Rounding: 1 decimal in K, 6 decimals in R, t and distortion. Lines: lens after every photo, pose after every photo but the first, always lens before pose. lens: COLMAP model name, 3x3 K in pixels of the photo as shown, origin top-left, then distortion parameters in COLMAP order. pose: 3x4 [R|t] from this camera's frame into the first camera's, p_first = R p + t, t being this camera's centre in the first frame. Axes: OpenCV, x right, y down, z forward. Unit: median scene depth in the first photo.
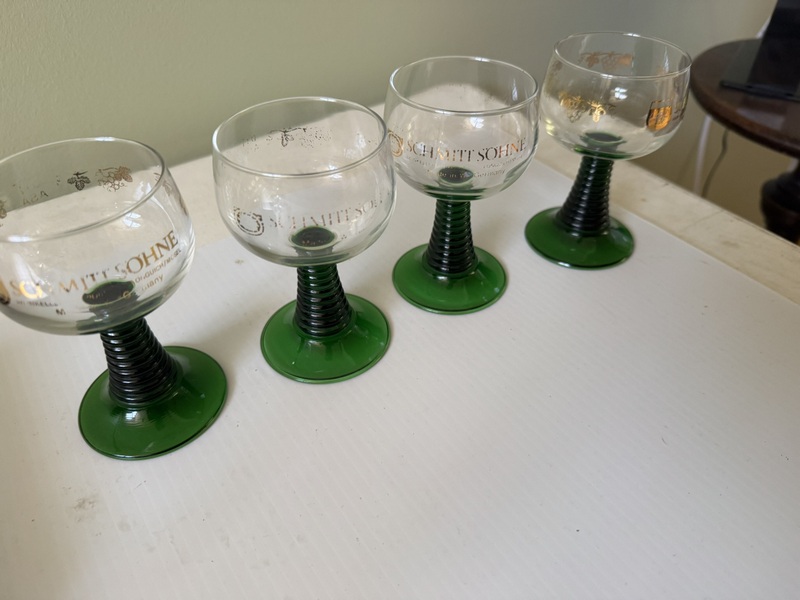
lens RADIAL K [[562.6, 0, 400.0], [0, 562.6, 300.0], [0, 0, 1]] dist [-0.005673, -0.003596]
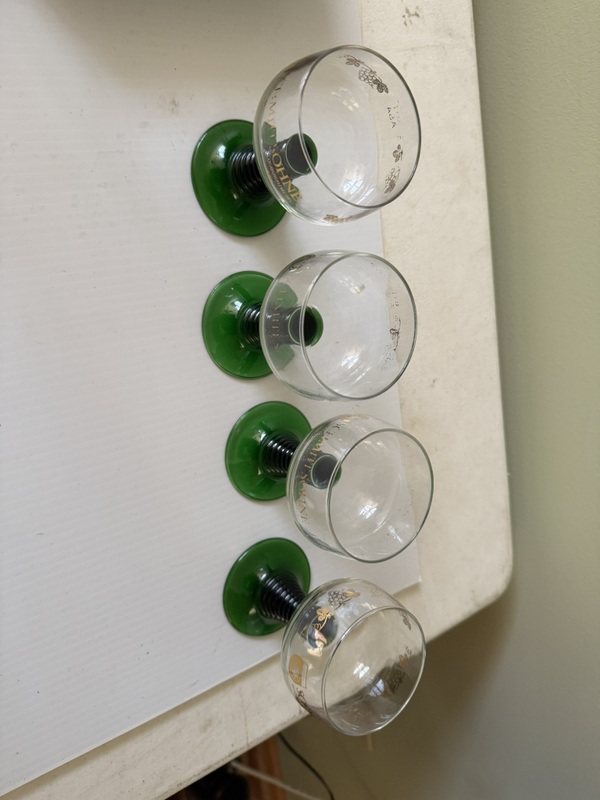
lens RADIAL K [[562.6, 0, 300.0], [0, 562.6, 400.0], [0, 0, 1]] dist [-0.005673, -0.003596]
pose [[-0.369694, 0.922345, -0.112280, 0.102259], [-0.909830, -0.334836, 0.245141, -0.354170], [0.188510, 0.192783, 0.962964, -0.090091]]
